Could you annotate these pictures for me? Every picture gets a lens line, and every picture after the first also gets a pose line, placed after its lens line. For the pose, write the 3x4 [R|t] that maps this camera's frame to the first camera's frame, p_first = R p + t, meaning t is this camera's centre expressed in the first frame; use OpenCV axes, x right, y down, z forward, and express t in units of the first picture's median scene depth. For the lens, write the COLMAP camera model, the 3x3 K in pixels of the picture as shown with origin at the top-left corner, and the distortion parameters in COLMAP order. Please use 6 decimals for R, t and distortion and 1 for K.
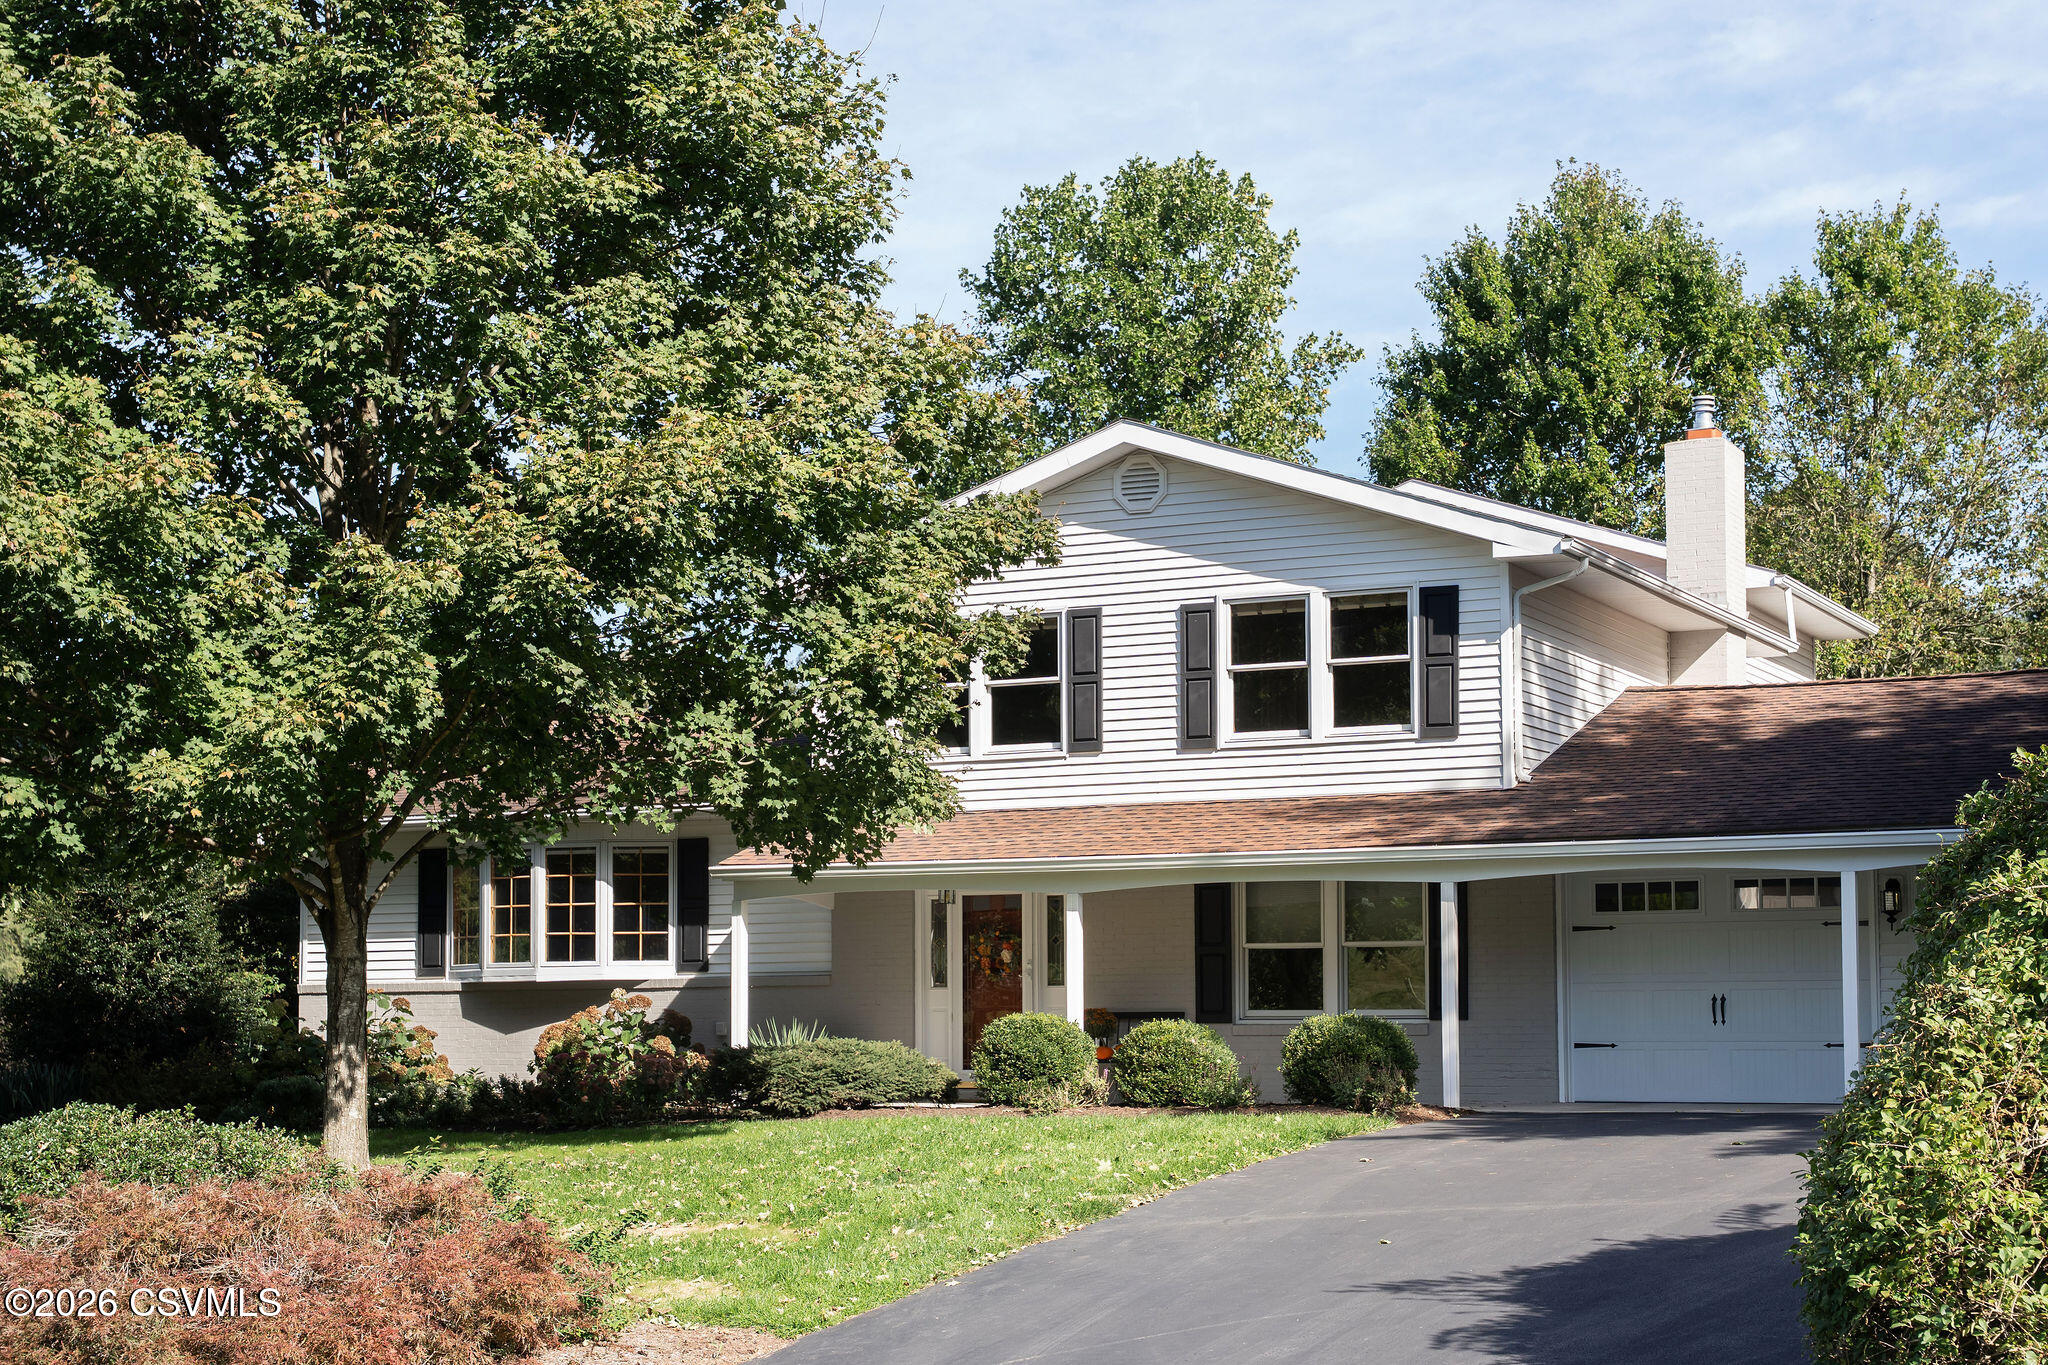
lens RADIAL K [[3002.6, 0, 1028.8], [0, 3002.6, 677.1], [0, 0, 1]] dist [0.107972, -0.012334]
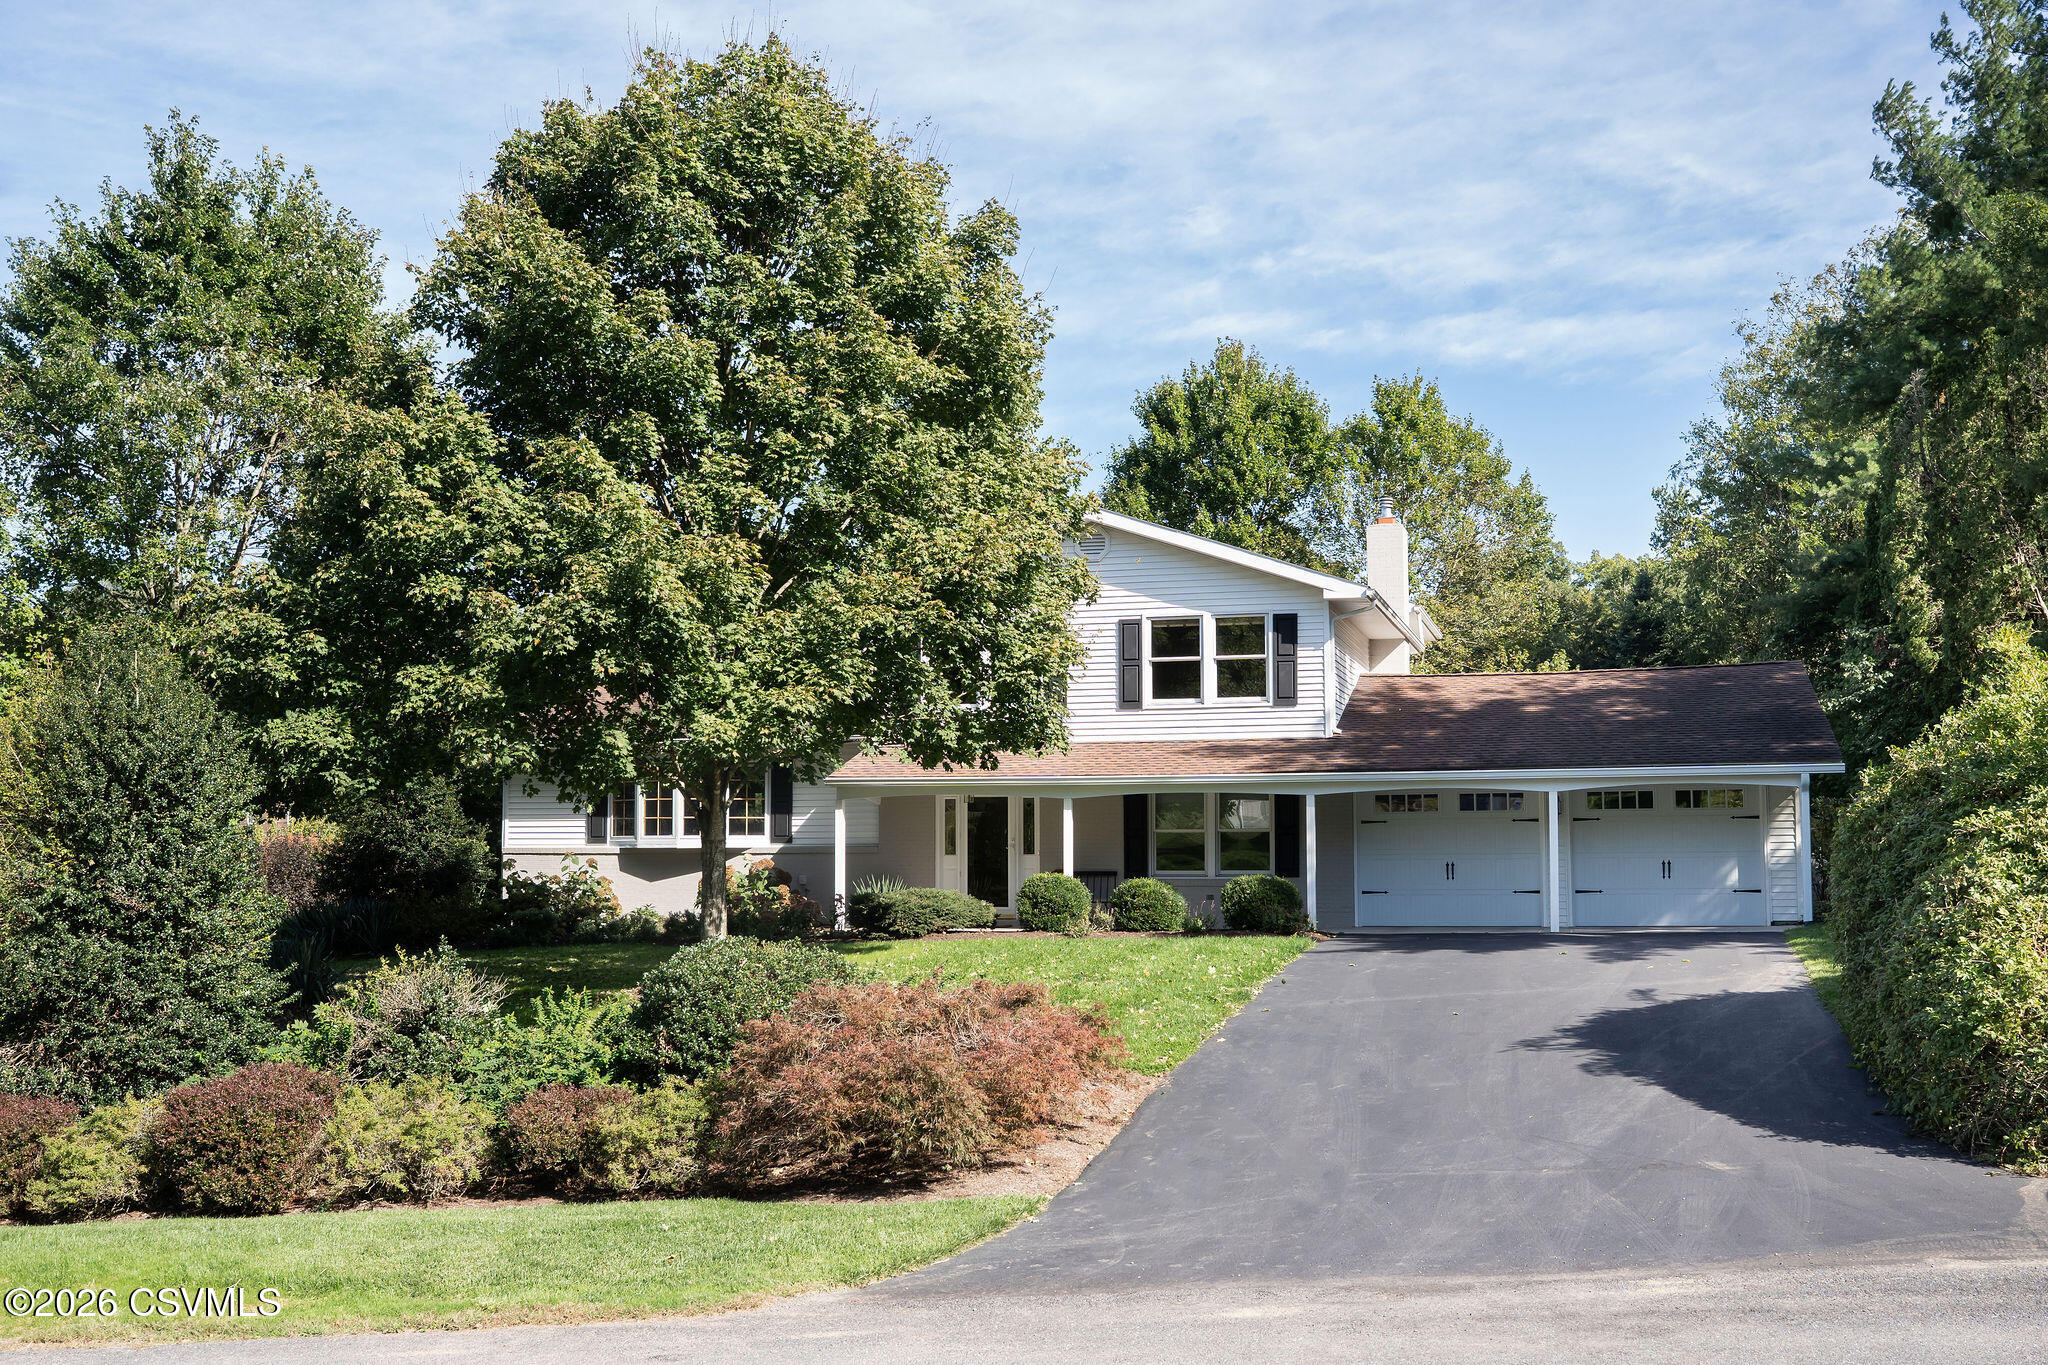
lens RADIAL K [[2001.3, 0, 1016.3], [0, 2001.3, 533.4], [0, 0, 1]] dist [-0.014440, 0.119073]
pose [[0.985347, 0.031965, 0.167542, -0.189202], [-0.023636, 0.998395, -0.051470, -0.013705], [-0.168918, 0.046756, 0.984520, -0.059629]]
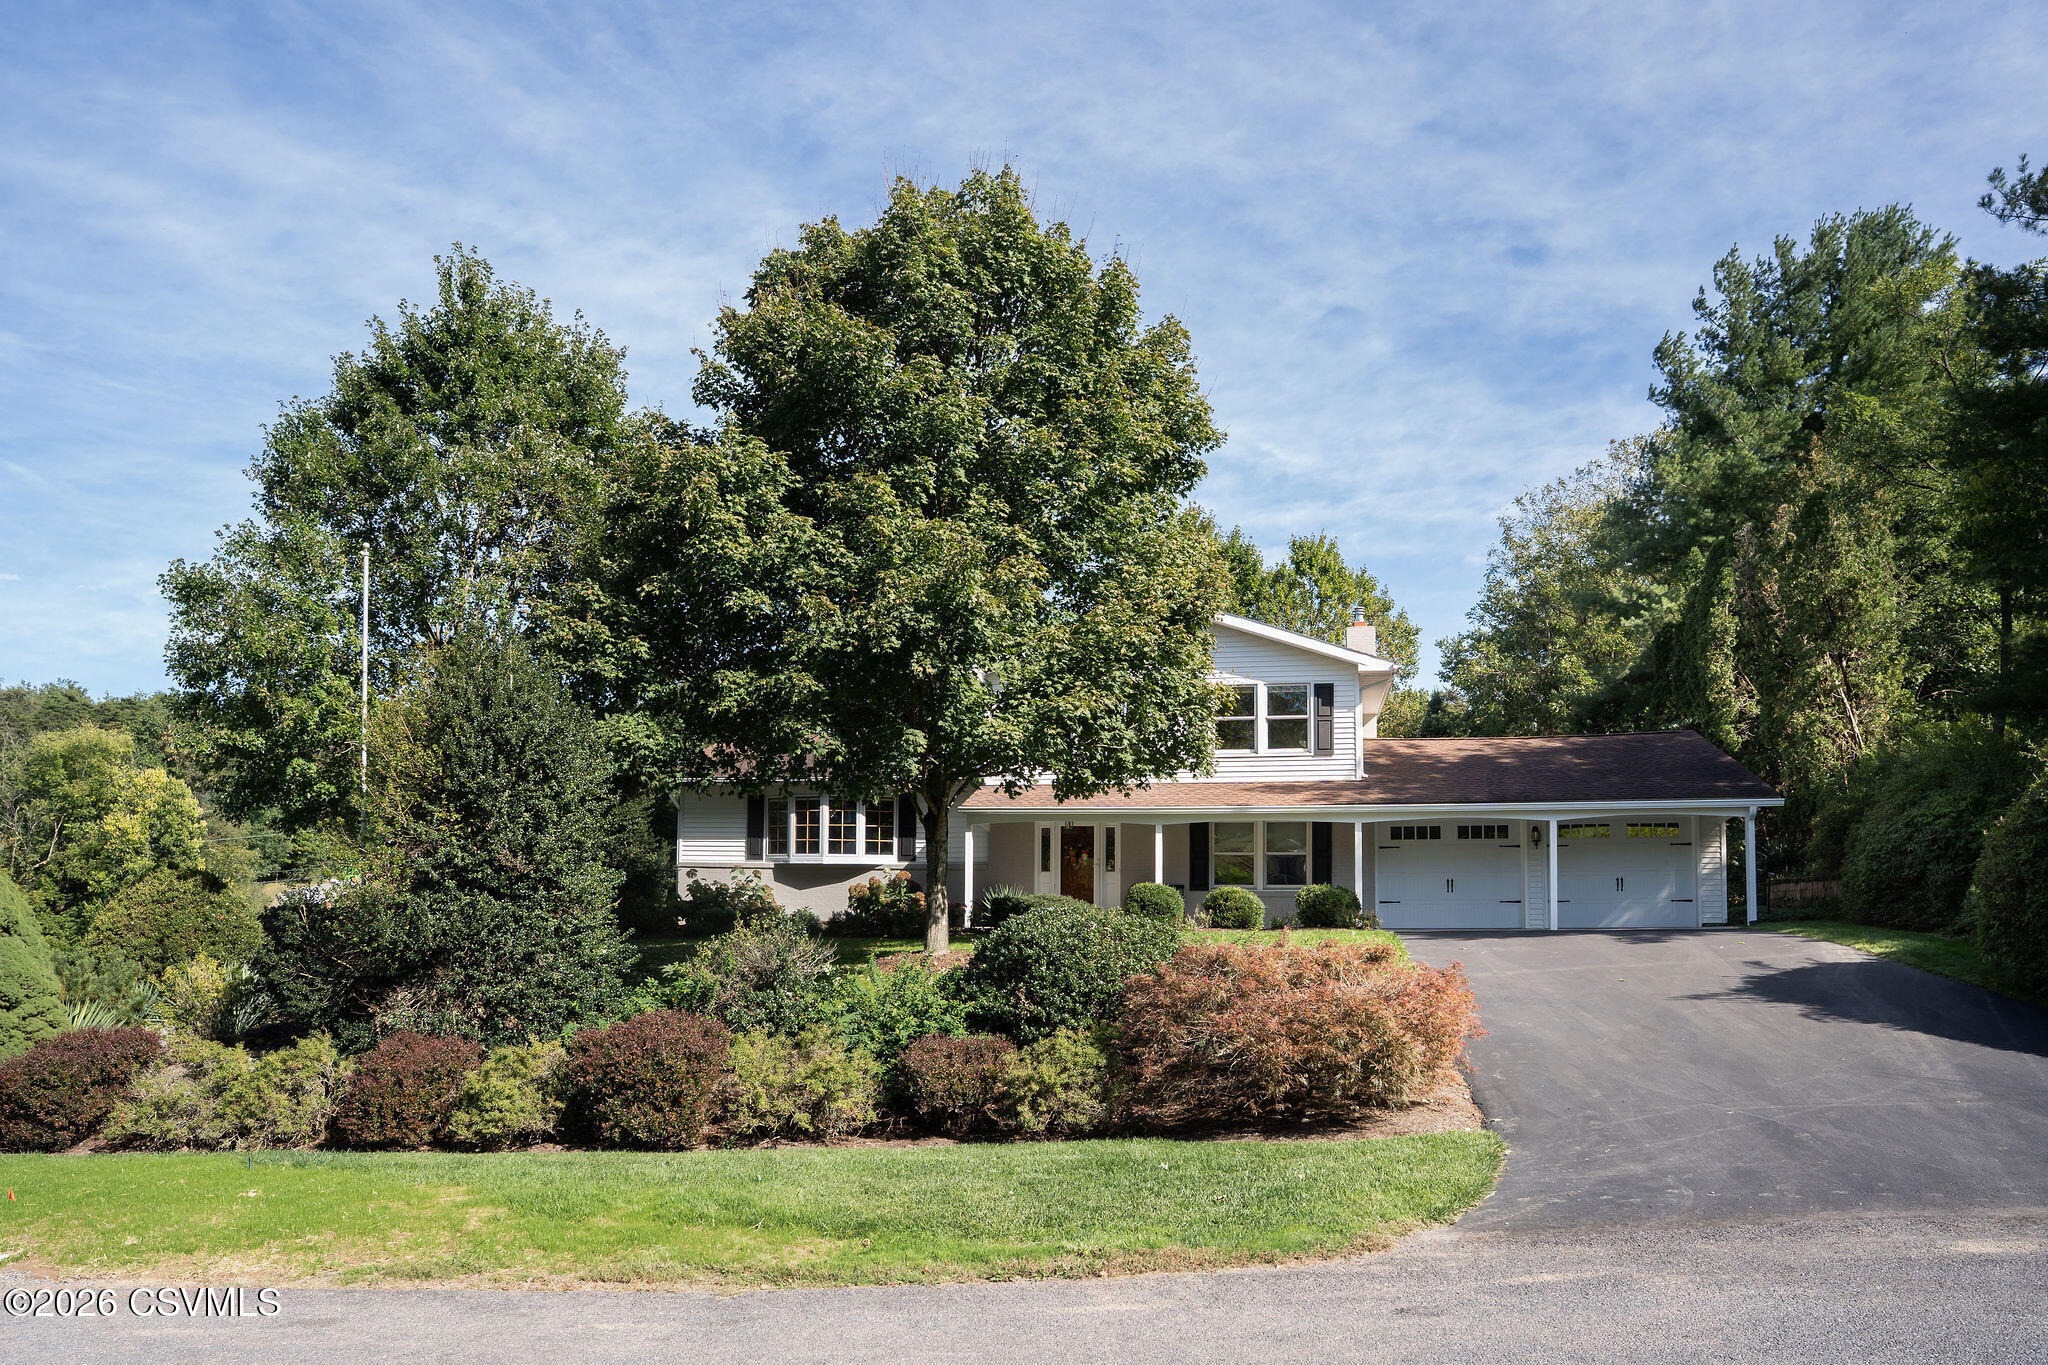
lens RADIAL K [[1402.4, 0, 1024.0], [0, 1402.4, 682.5], [0, 0, 1]] dist [-0.072592, 0.001976]
pose [[0.968539, 0.055572, 0.242577, -0.294772], [-0.044203, 0.997665, -0.052064, 0.028421], [-0.244904, 0.039703, 0.968734, 0.099408]]
